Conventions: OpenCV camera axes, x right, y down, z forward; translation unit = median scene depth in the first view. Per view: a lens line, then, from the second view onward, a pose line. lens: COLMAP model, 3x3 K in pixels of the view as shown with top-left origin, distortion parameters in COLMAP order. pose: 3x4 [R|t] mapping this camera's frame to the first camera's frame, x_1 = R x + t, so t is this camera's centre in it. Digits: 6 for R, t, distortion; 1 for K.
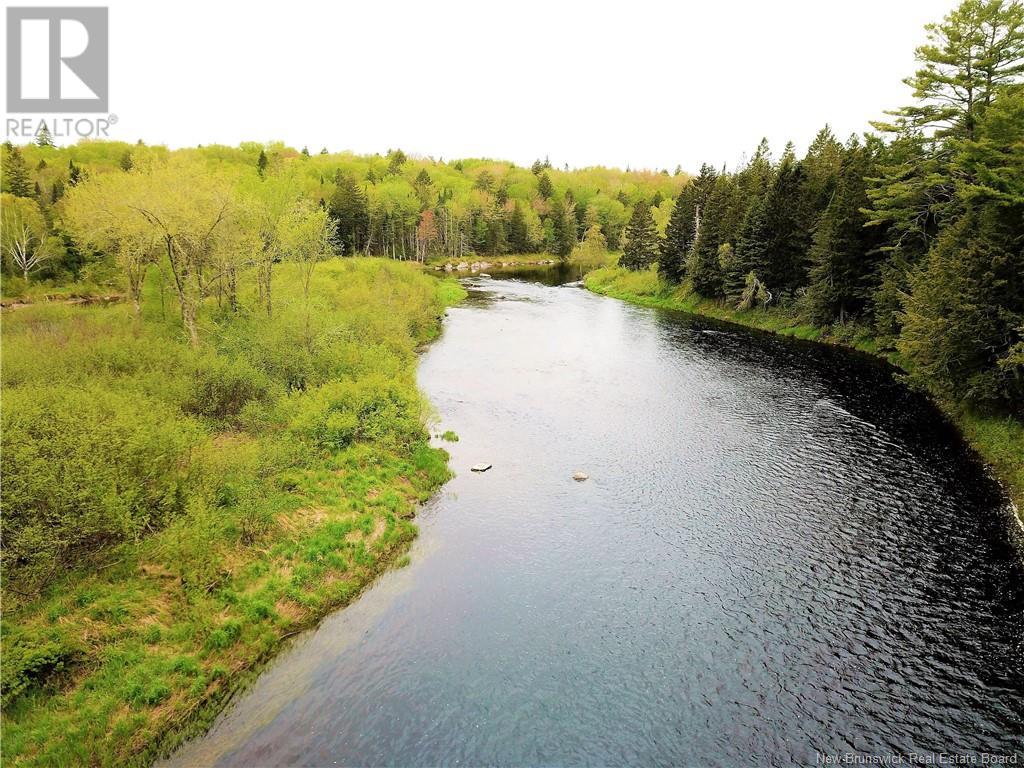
lens RADIAL K [[779.4, 0, 512.0], [0, 779.4, 384.0], [0, 0, 1]] dist [0.004804, 0.004497]
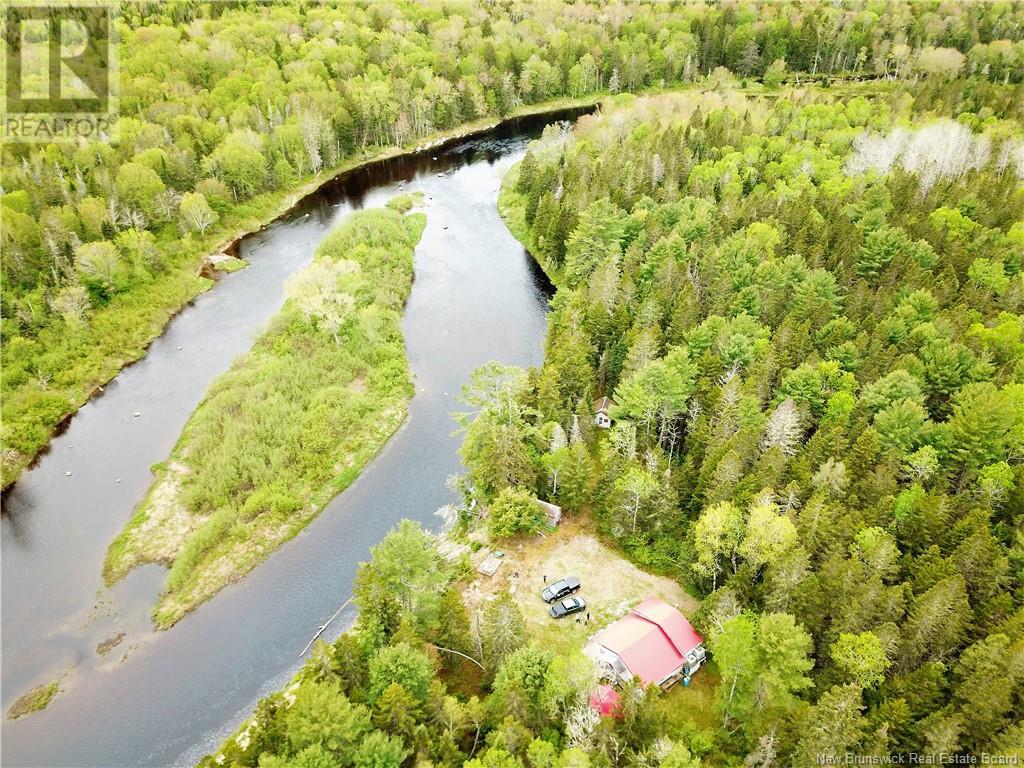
lens RADIAL K [[779.4, 0, 512.0], [0, 779.4, 384.0], [0, 0, 1]] dist [0.004804, 0.004497]
pose [[0.999841, -0.016723, 0.006208, 0.079881], [0.013275, 0.930004, 0.367309, -0.280064], [-0.011916, -0.367168, 0.930078, -0.553621]]
